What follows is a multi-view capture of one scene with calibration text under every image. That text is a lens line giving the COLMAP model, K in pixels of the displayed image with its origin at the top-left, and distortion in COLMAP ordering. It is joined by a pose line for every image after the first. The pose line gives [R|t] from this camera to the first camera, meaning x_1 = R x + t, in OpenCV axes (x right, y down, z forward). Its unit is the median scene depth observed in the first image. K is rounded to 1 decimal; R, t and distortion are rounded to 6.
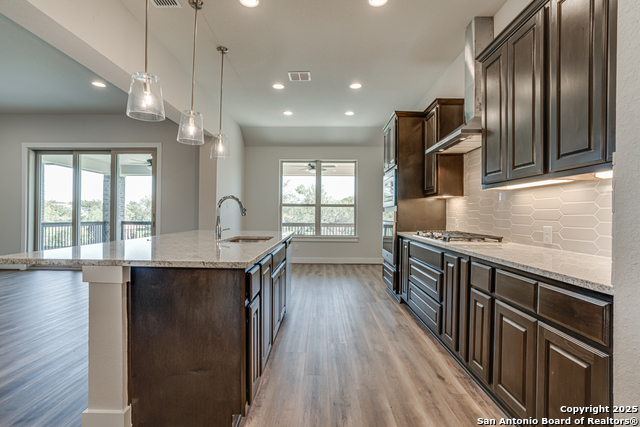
lens RADIAL K [[306.1, 0, 317.8], [0, 306.1, 214.9], [0, 0, 1]] dist [-0.056279, 0.030221]
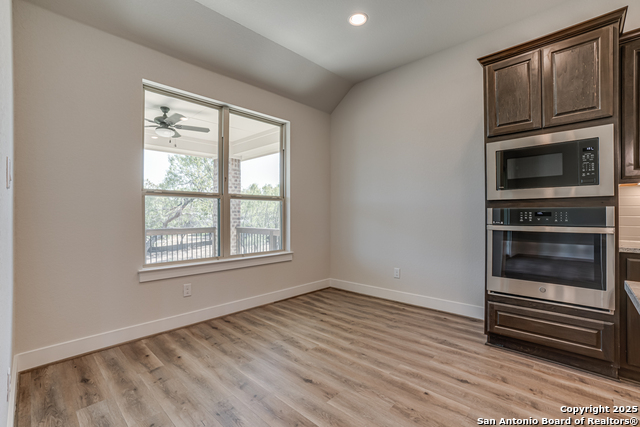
lens RADIAL K [[289.5, 0, 319.4], [0, 289.5, 215.4], [0, 0, 1]] dist [-0.054447, 0.026041]
pose [[0.679946, -0.008828, 0.733209, -0.294353], [0.006410, 0.999961, 0.006095, -0.002164], [-0.733234, 0.000556, 0.679976, 0.706605]]
